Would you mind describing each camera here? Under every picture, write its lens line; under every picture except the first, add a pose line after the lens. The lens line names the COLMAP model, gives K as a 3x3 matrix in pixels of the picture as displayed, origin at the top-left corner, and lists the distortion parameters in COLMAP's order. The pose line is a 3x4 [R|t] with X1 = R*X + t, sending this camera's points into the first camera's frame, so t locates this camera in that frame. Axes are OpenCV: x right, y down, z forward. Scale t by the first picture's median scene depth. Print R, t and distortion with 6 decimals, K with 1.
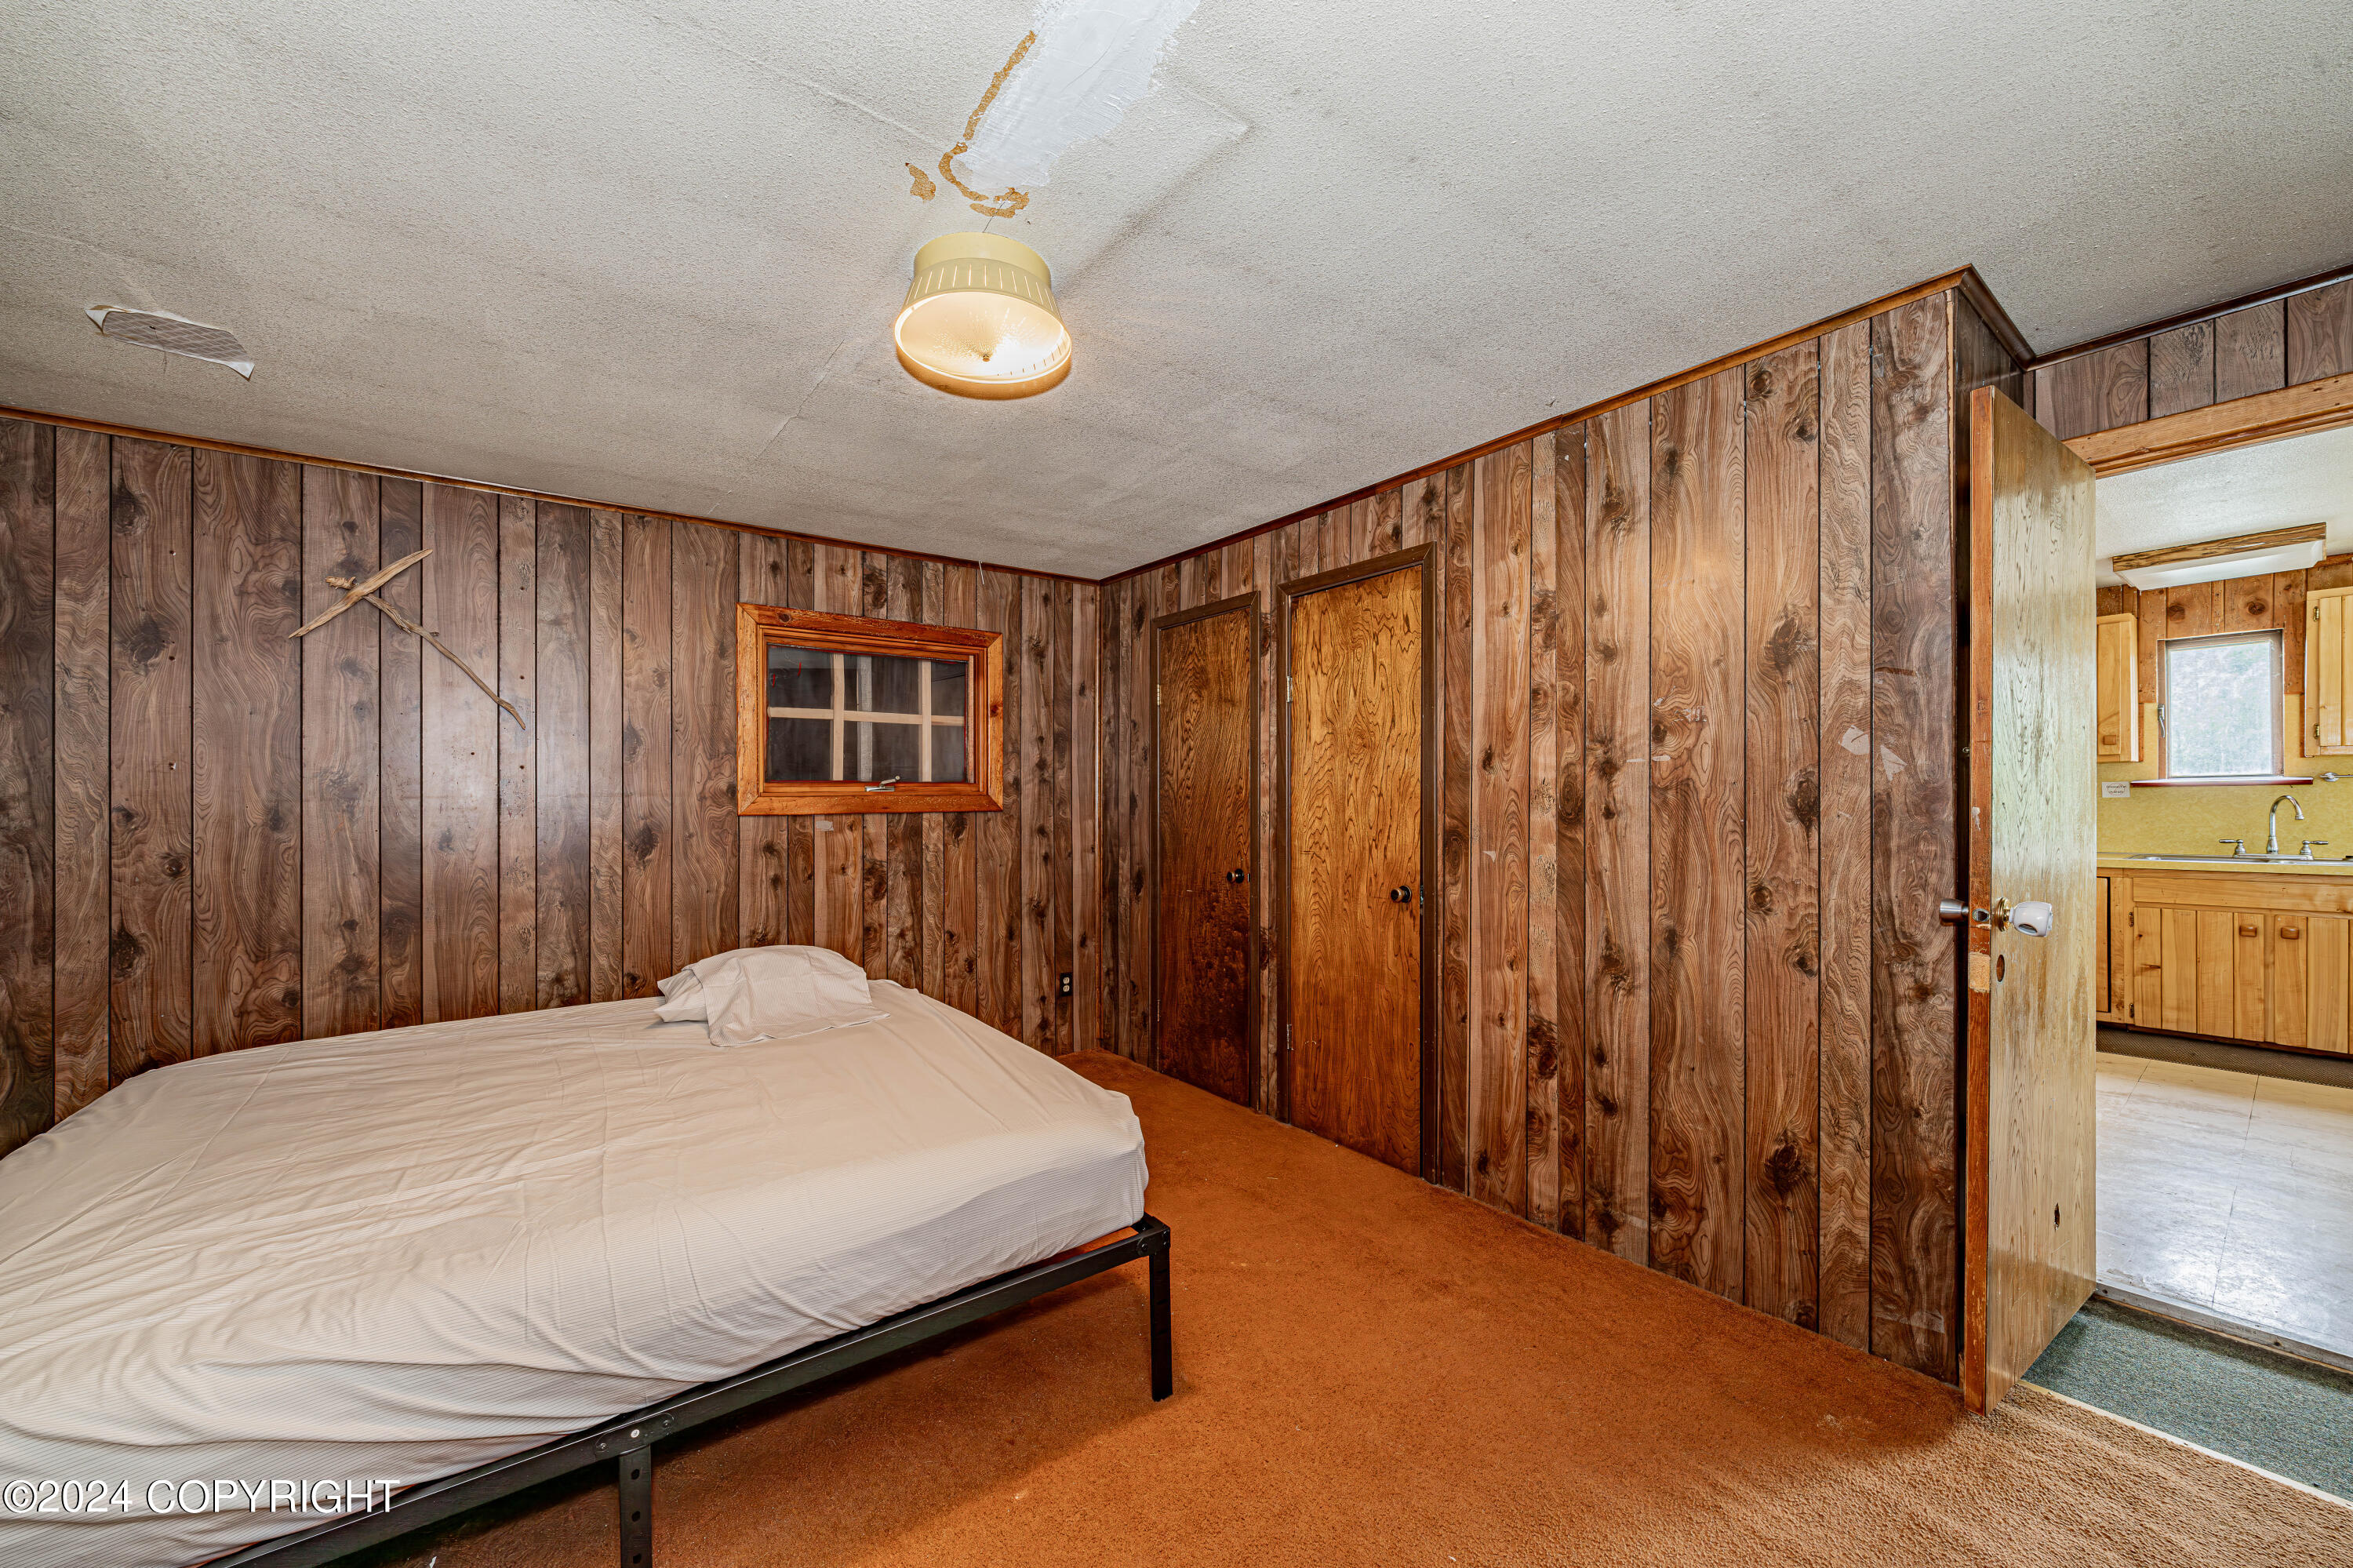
lens RADIAL K [[922.2, 0, 1176.5], [0, 922.2, 784.0], [0, 0, 1]] dist [0.000365, 0.000087]
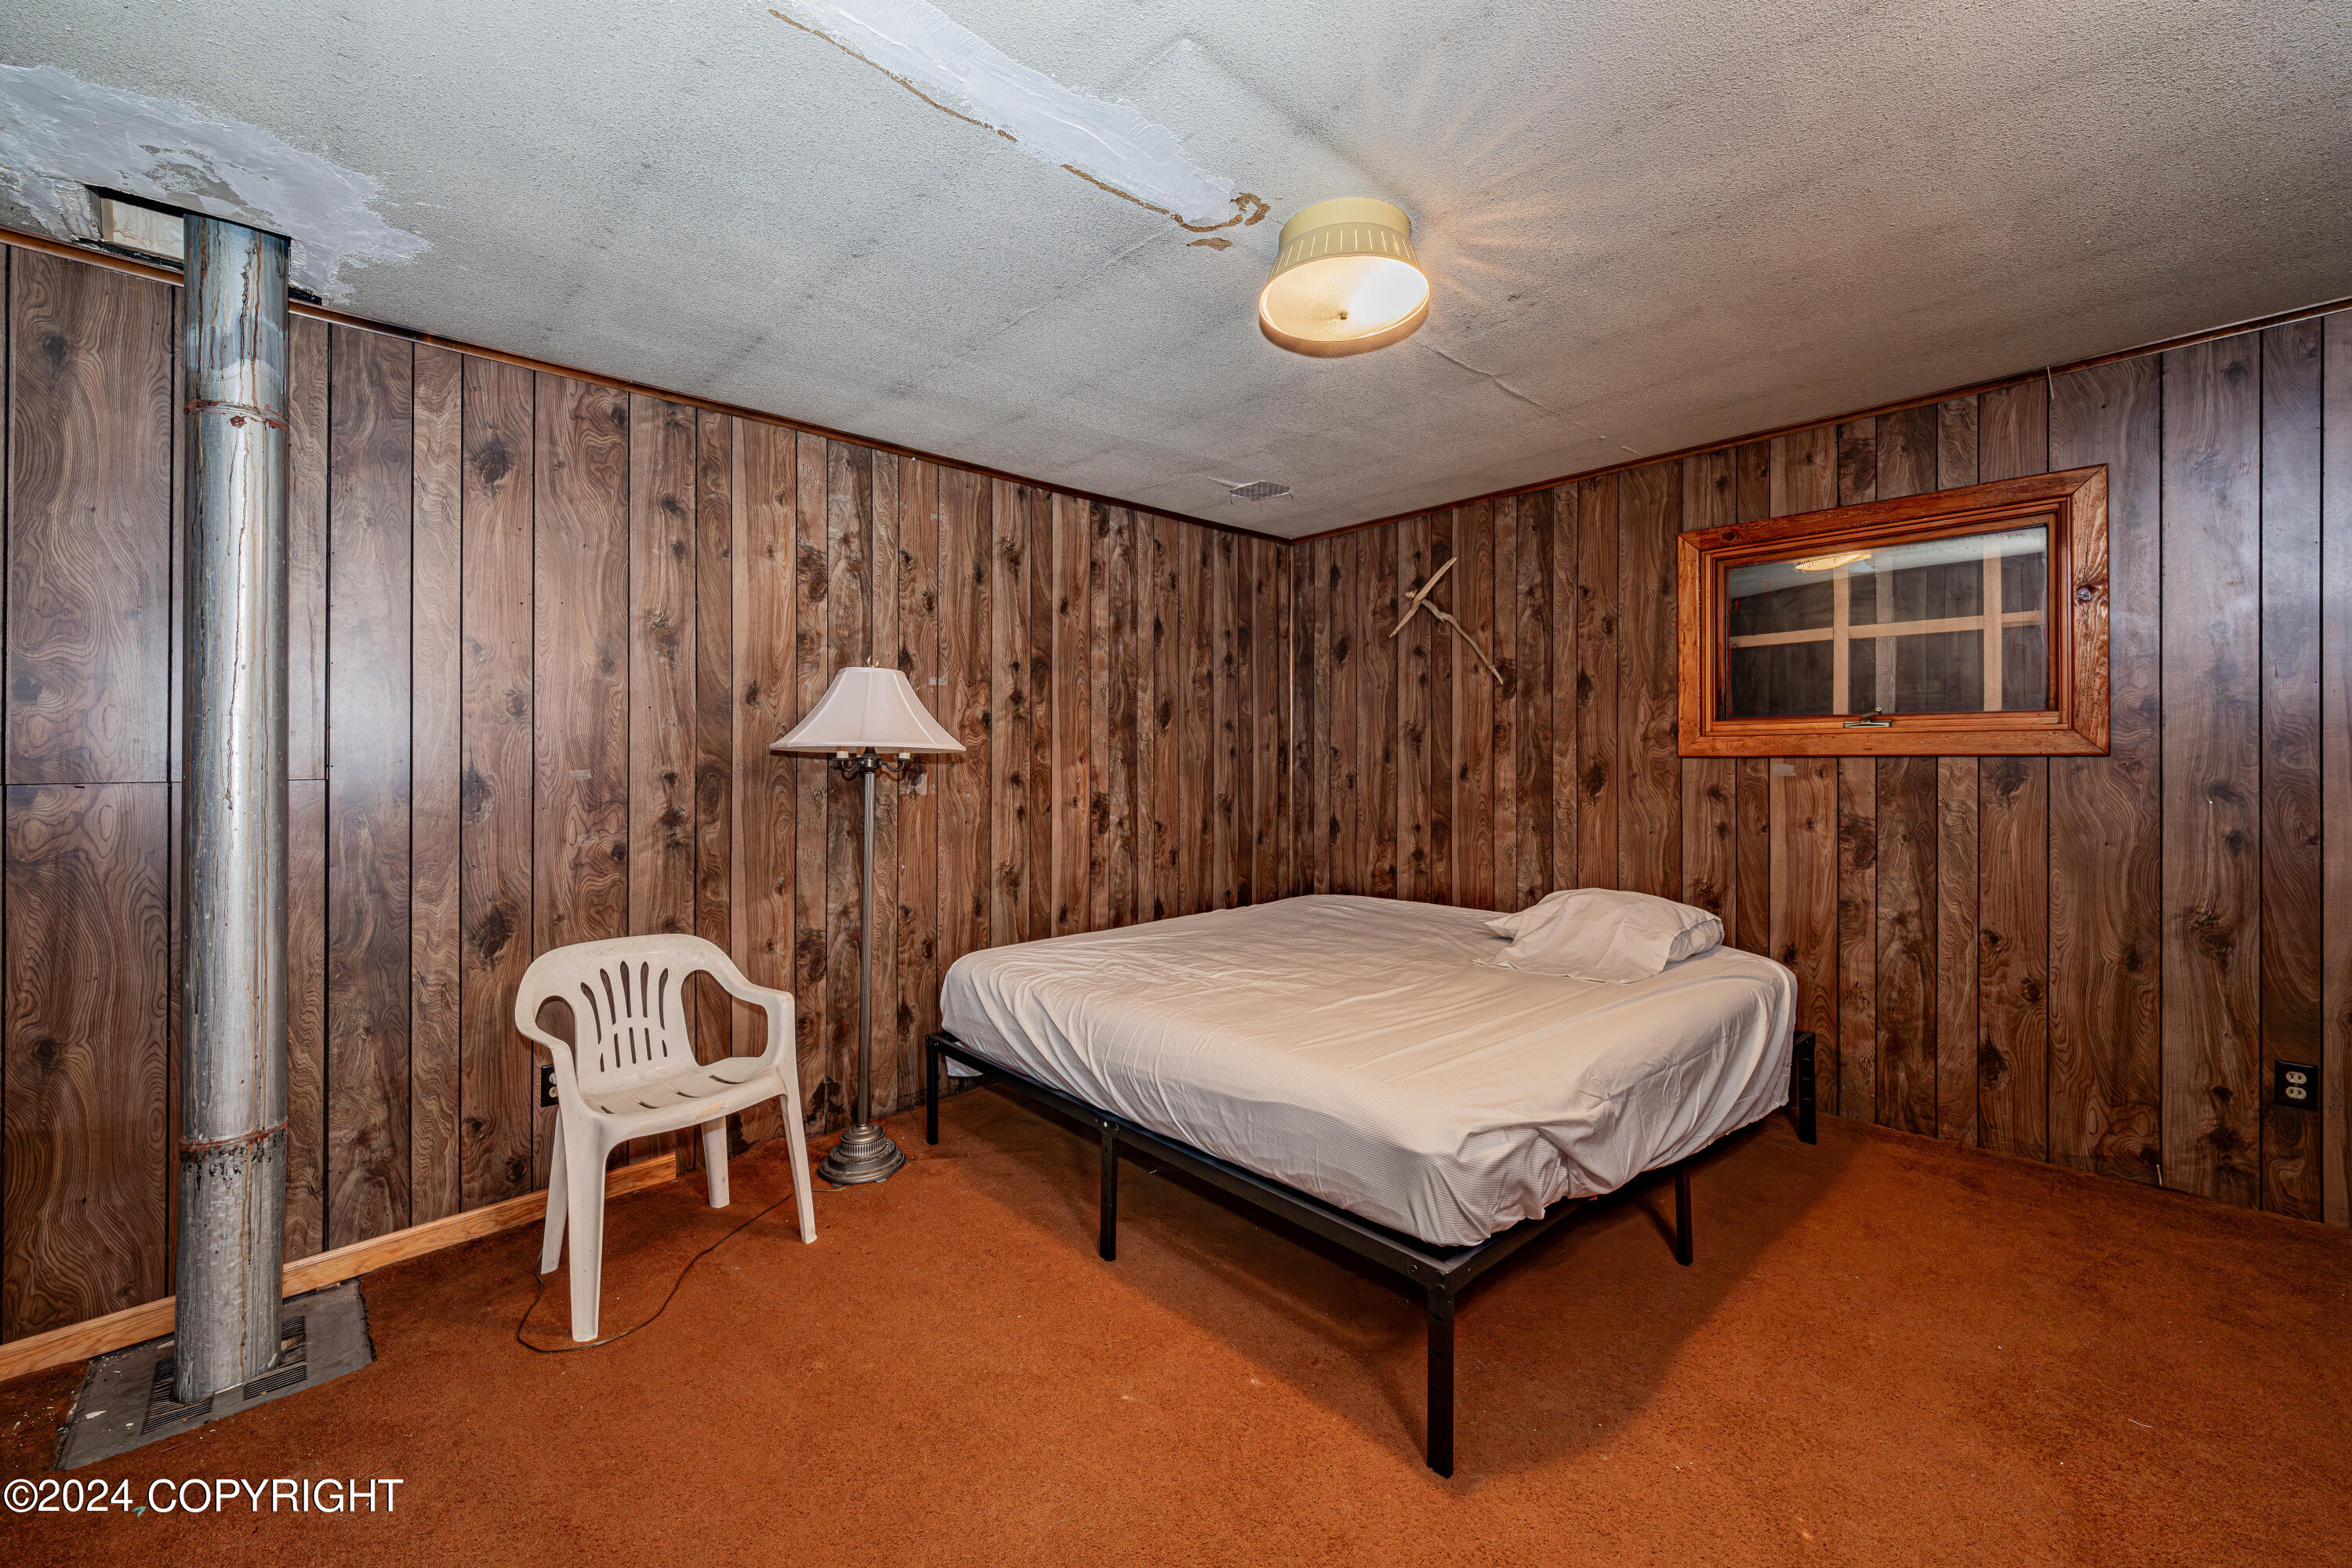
lens RADIAL K [[906.9, 0, 1178.8], [0, 906.9, 756.8], [0, 0, 1]] dist [-0.001173, -0.000136]
pose [[0.106454, -0.006490, -0.994296, 0.397390], [0.002048, 0.999978, -0.006308, 0.039013], [0.994316, -0.001365, 0.106465, 0.379520]]
